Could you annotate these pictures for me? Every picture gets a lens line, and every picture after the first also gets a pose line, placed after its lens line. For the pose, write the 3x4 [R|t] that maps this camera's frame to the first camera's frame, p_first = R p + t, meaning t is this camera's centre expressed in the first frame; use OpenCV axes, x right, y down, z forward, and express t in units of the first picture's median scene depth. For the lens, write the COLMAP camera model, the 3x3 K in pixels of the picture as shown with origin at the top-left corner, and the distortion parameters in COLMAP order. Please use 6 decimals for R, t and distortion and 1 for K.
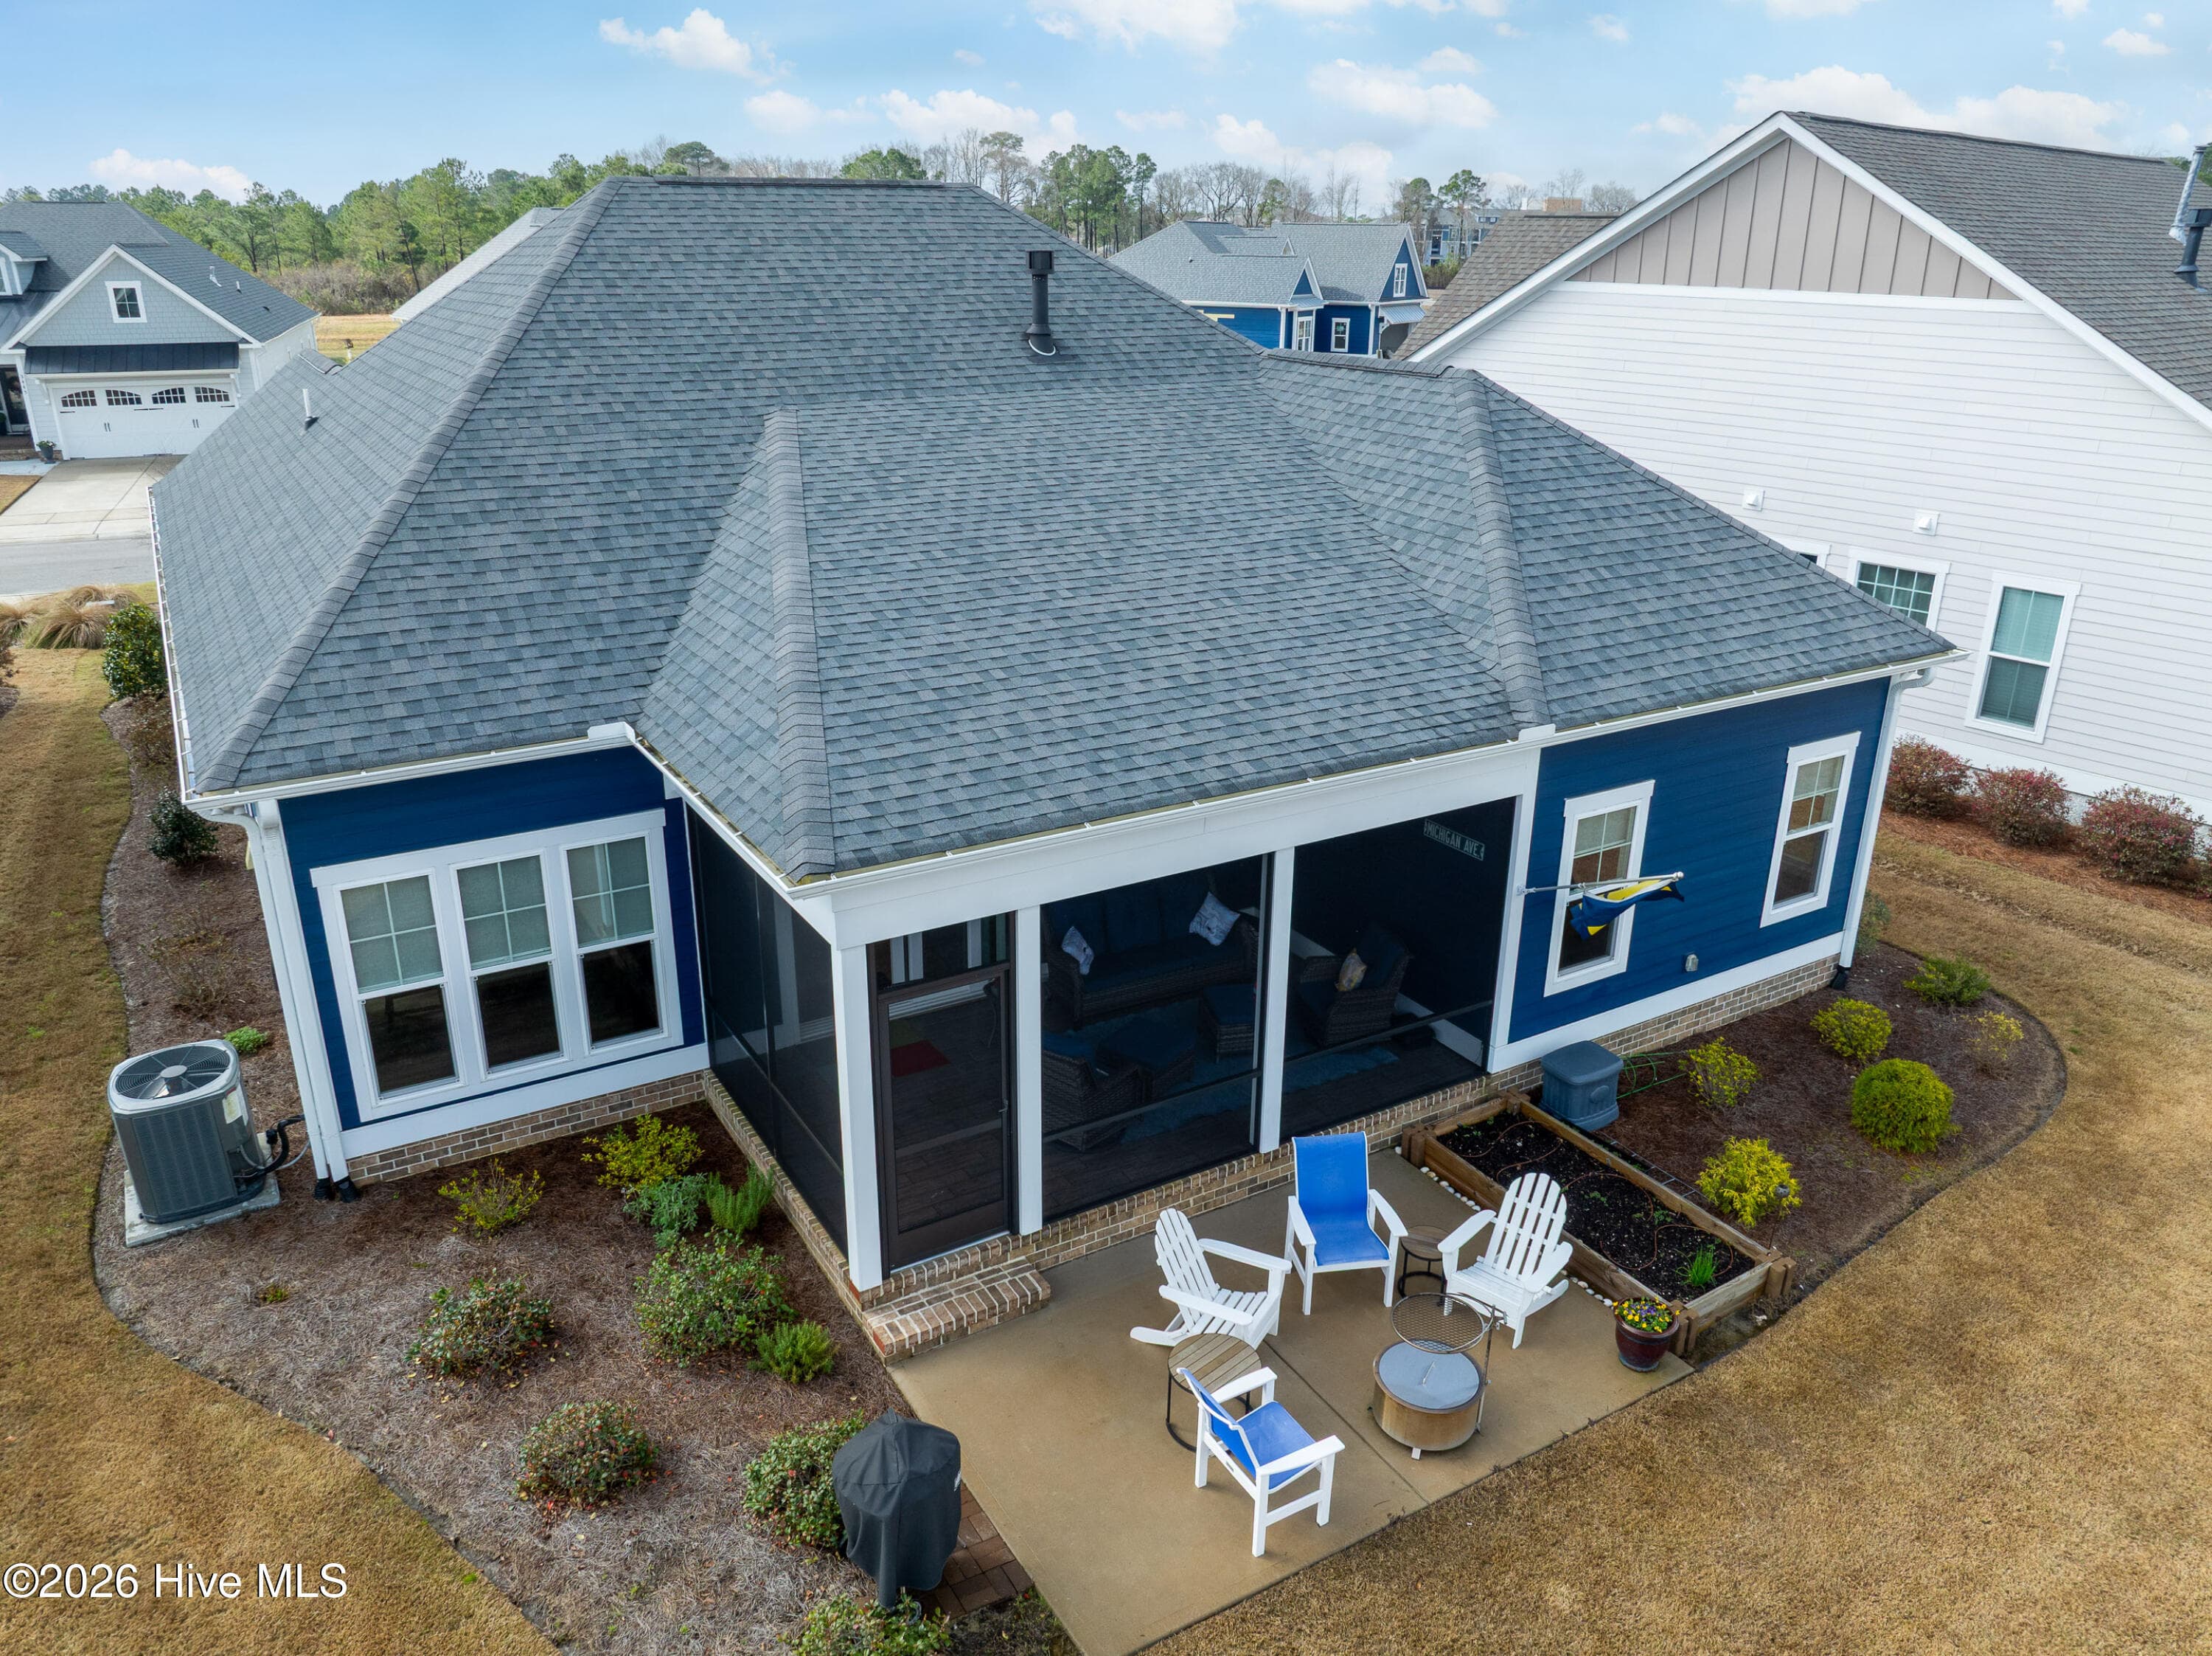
lens RADIAL K [[1558.7, 0, 1106.0], [0, 1558.7, 828.0], [0, 0, 1]] dist [-0.036848, 0.001294]
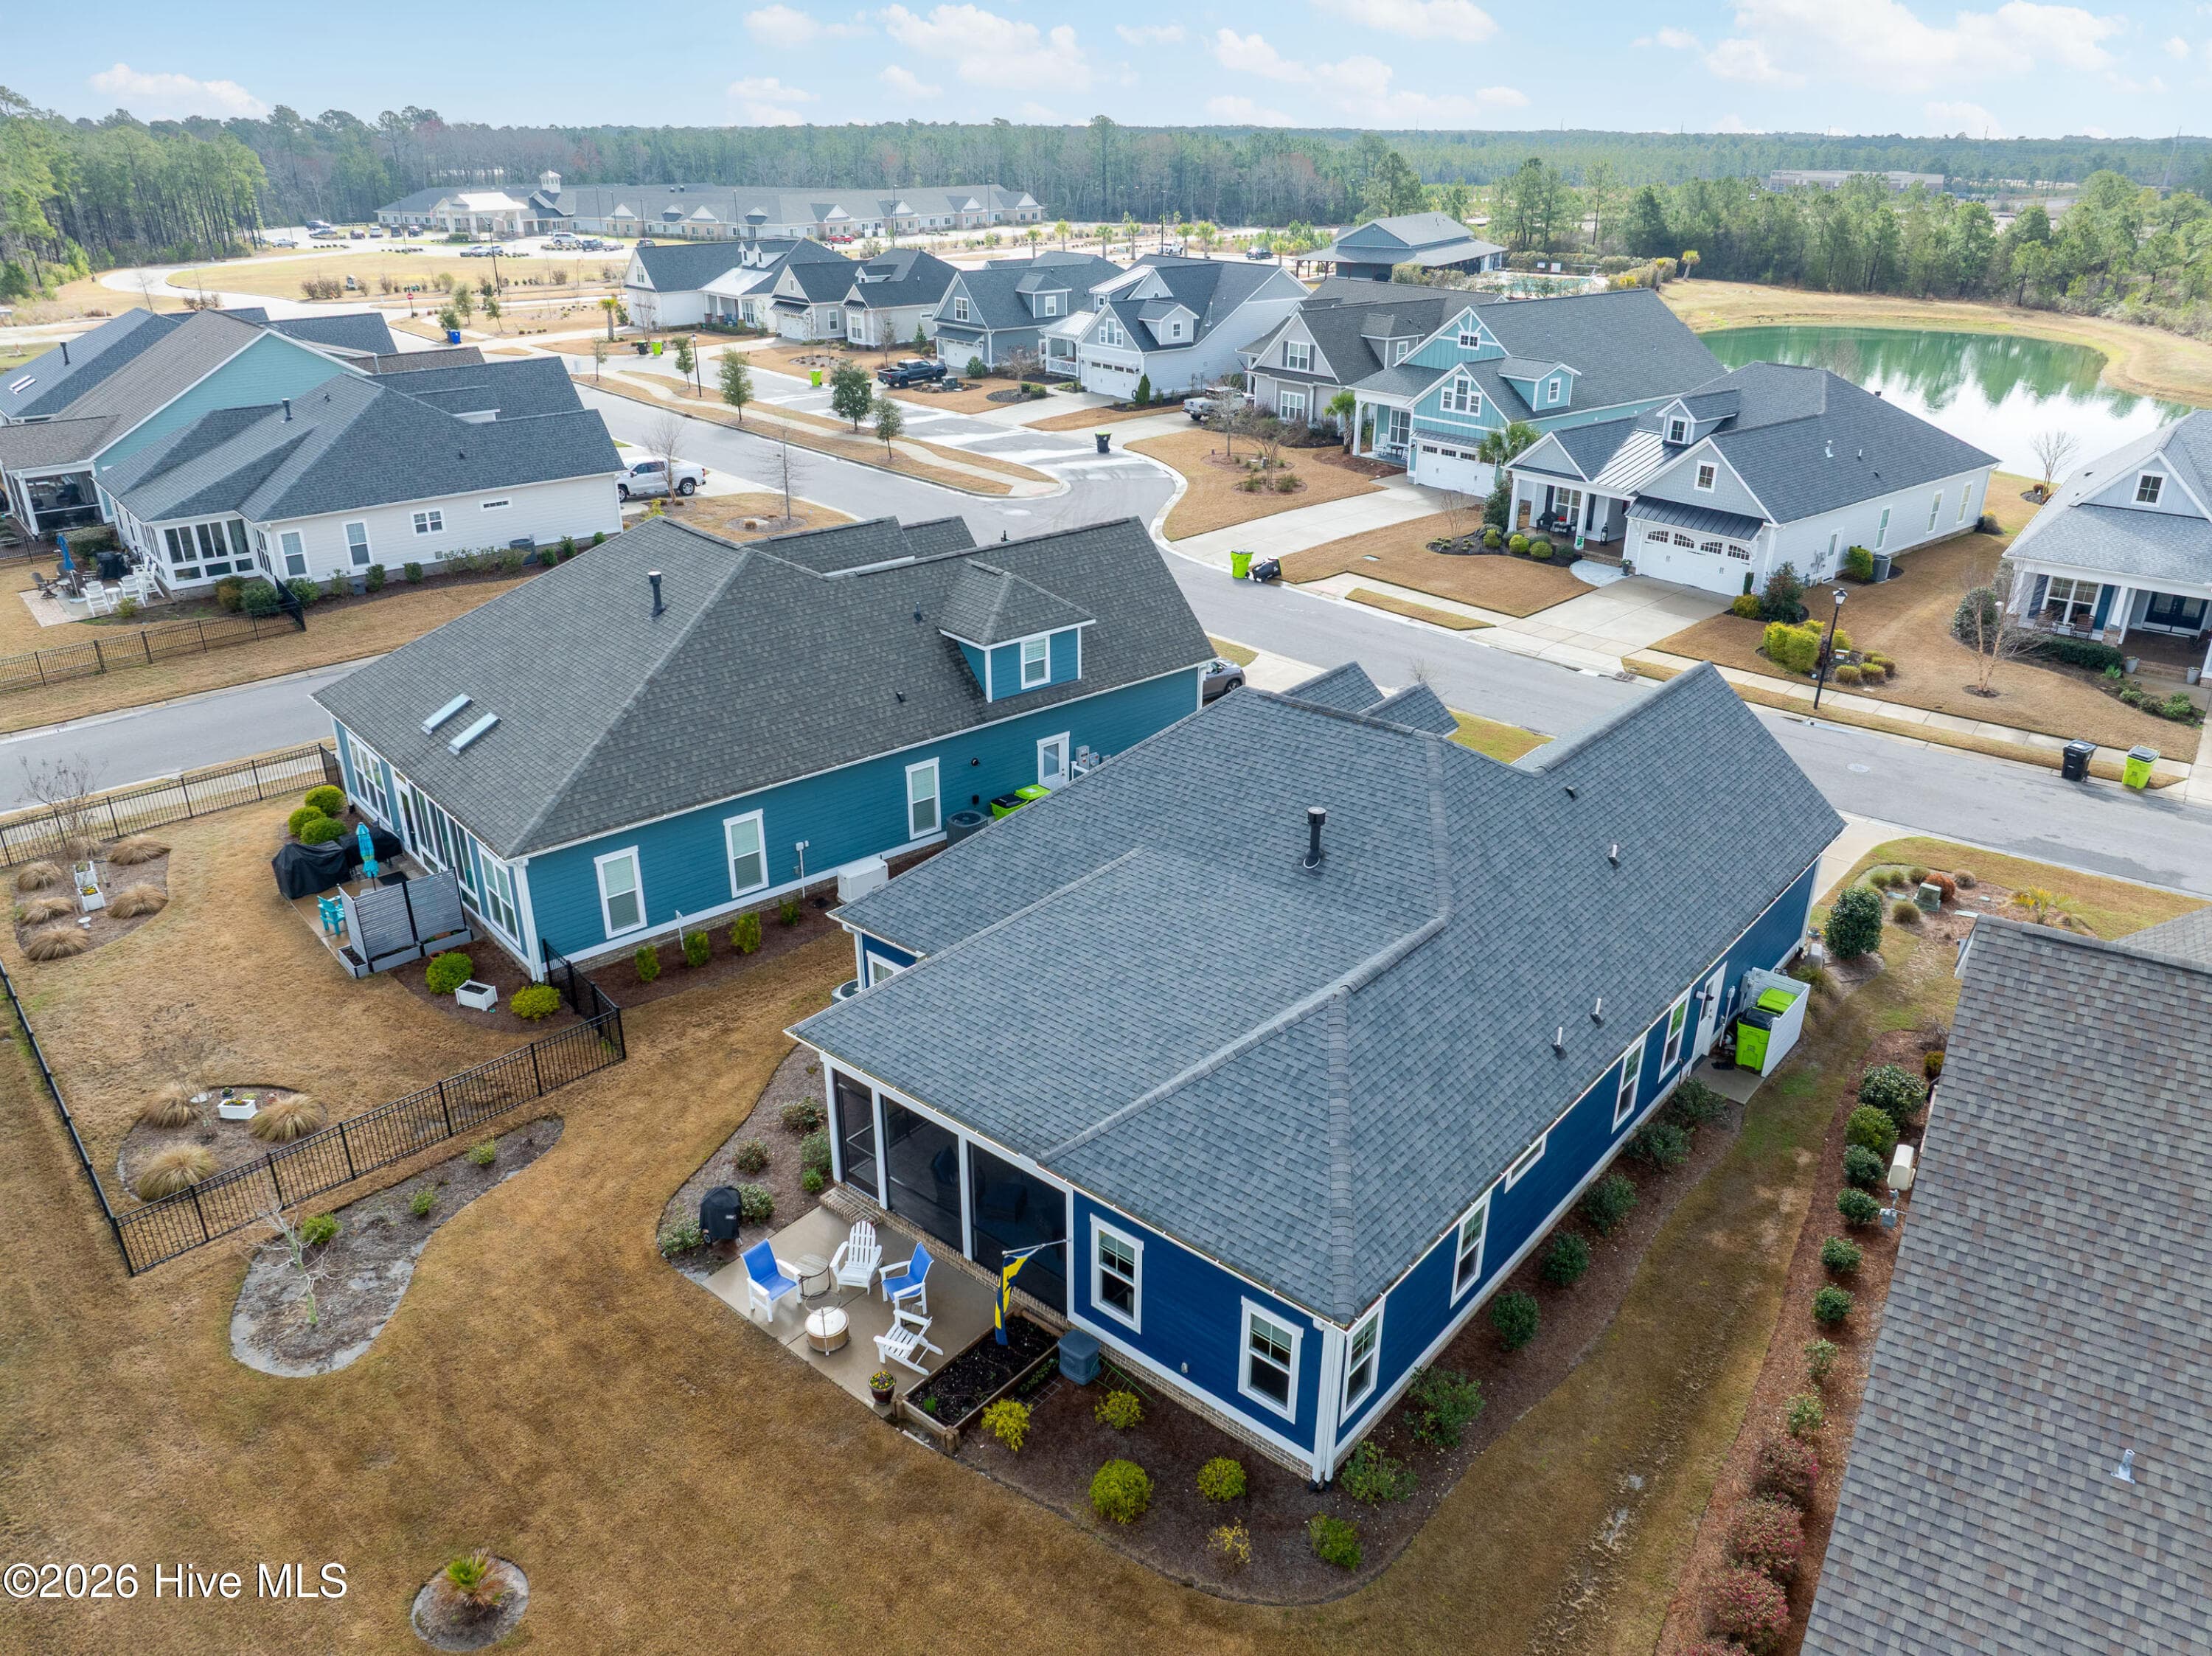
lens RADIAL K [[1558.7, 0, 1106.0], [0, 1558.7, 828.0], [0, 0, 1]] dist [-0.036848, 0.001294]
pose [[0.321684, 0.381689, -0.866506, 1.777173], [-0.334816, 0.901878, 0.272973, -0.971372], [0.885674, 0.202309, 0.417915, 0.132956]]
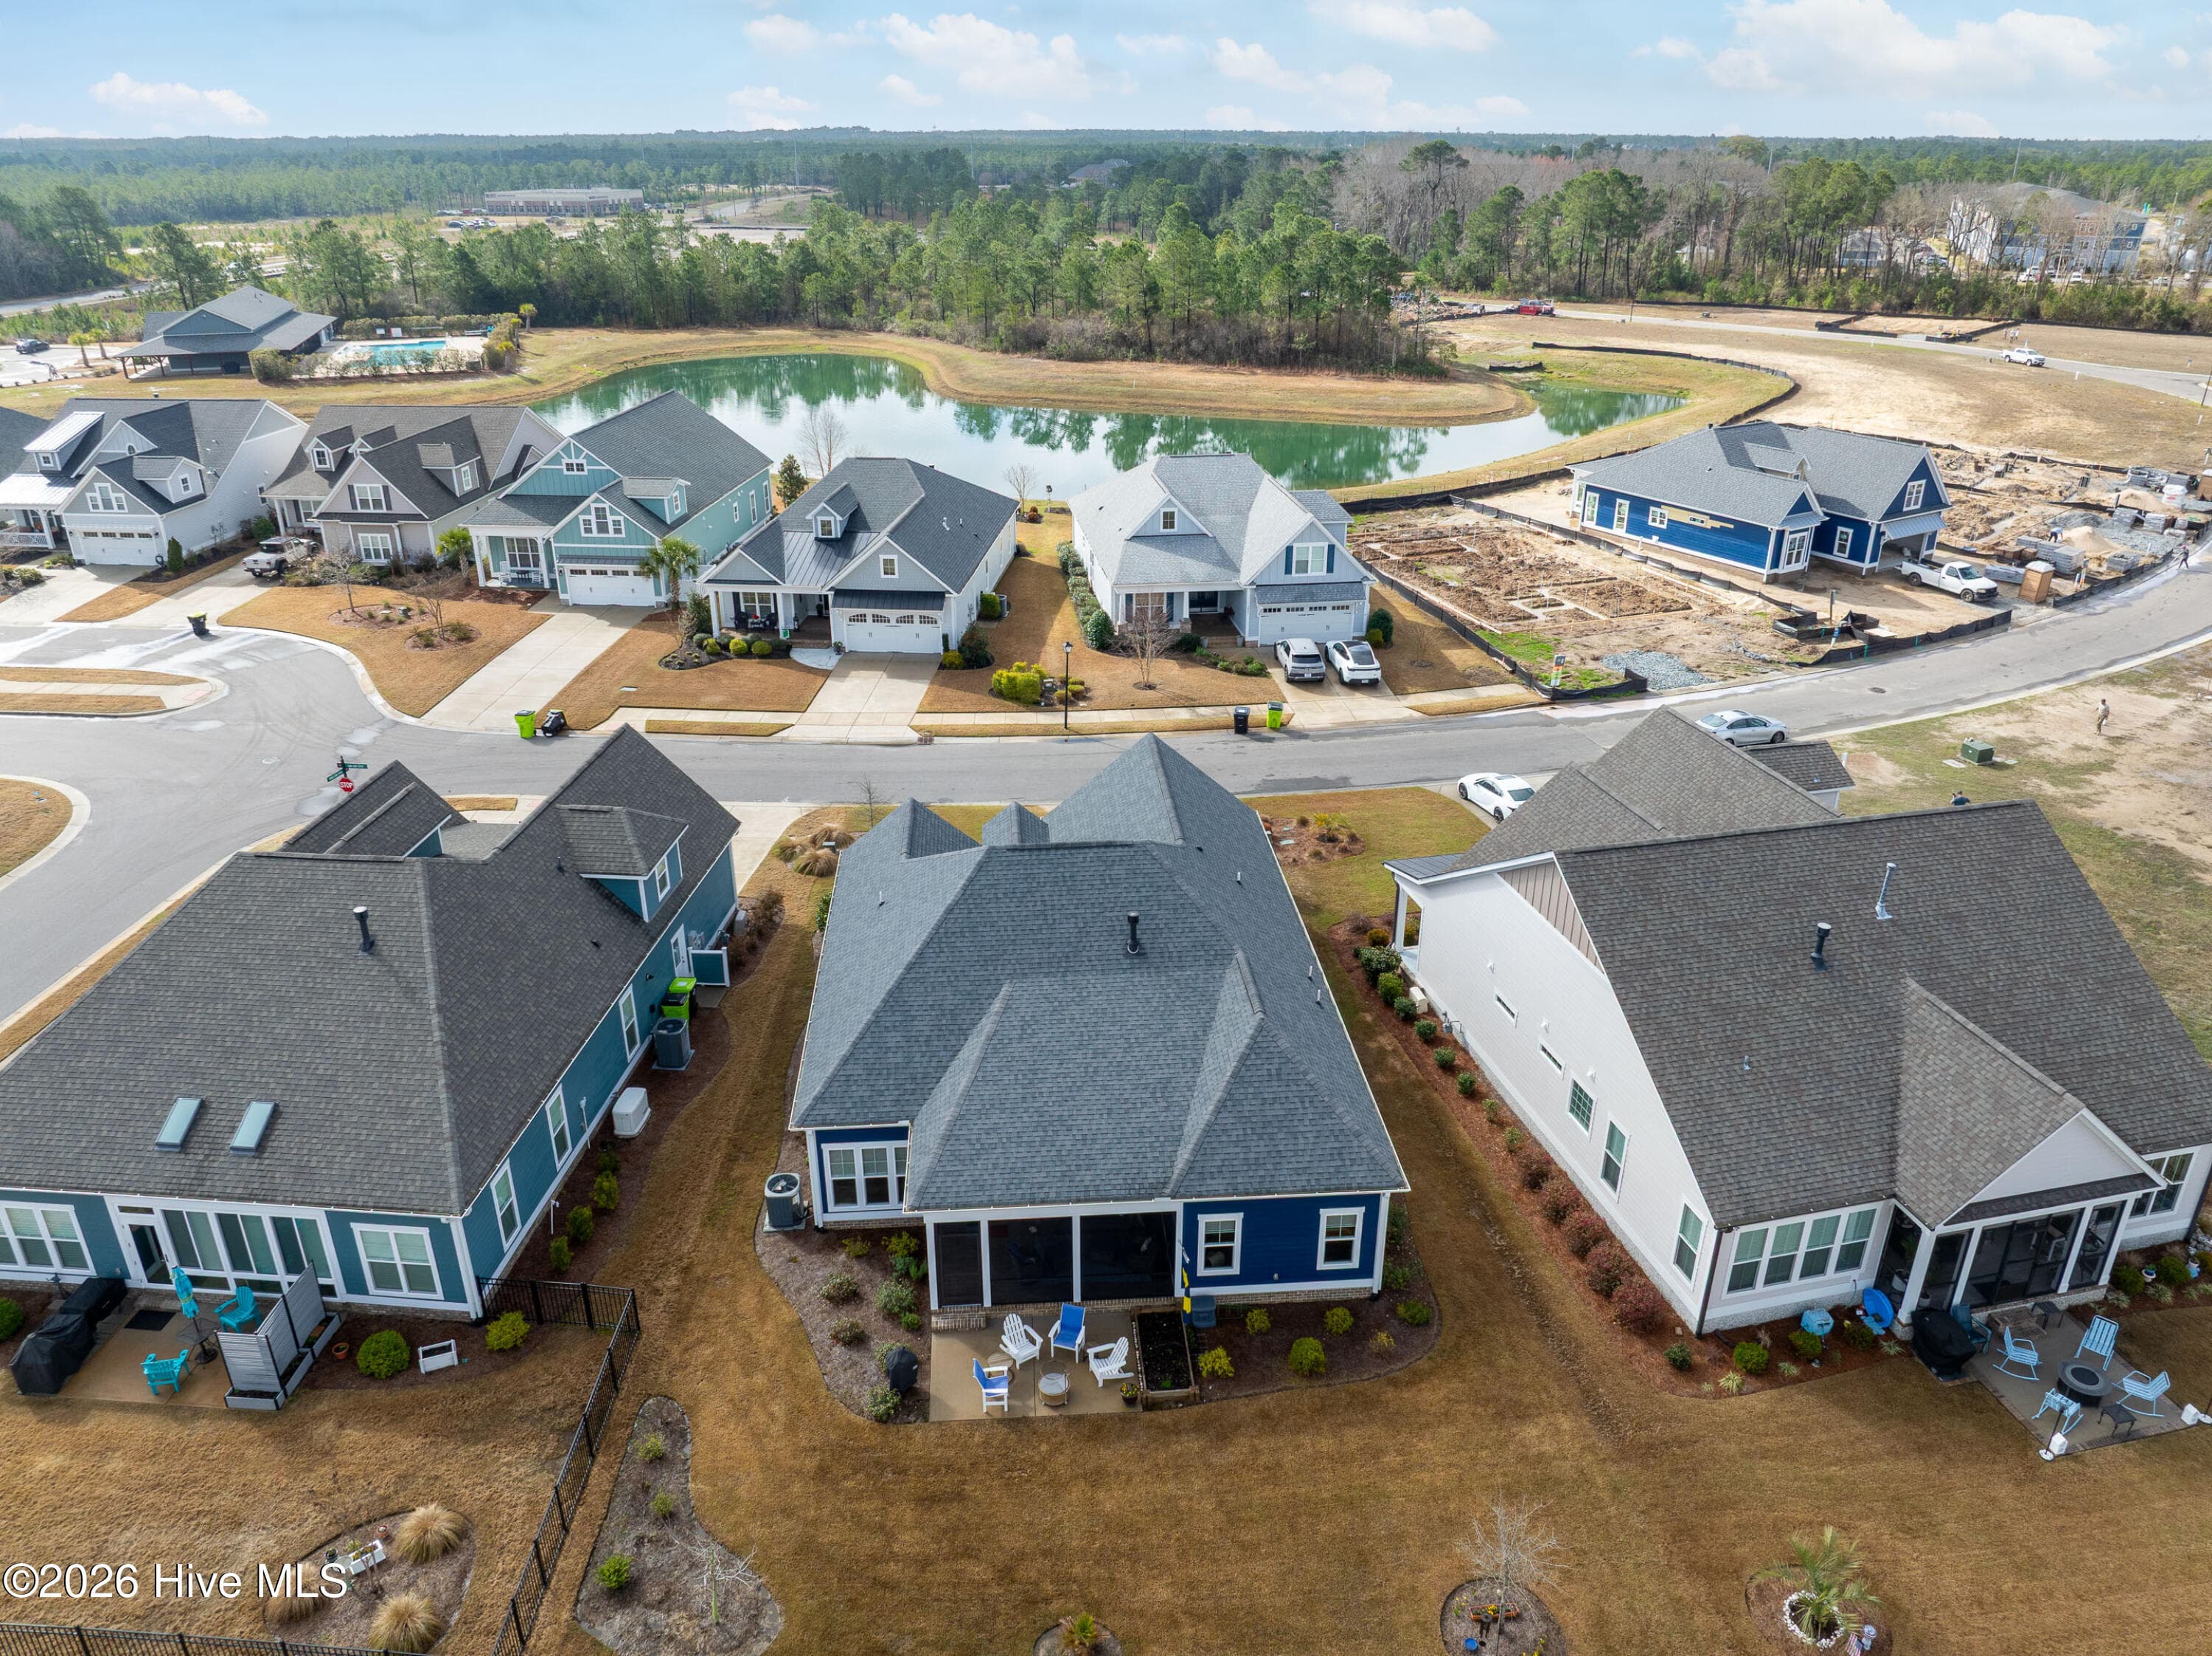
lens RADIAL K [[1558.7, 0, 1106.0], [0, 1558.7, 828.0], [0, 0, 1]] dist [-0.036848, 0.001294]
pose [[0.892791, 0.177263, -0.414129, 1.207371], [-0.151801, 0.983940, 0.093906, -0.963227], [0.424125, -0.020974, 0.905361, -1.643704]]
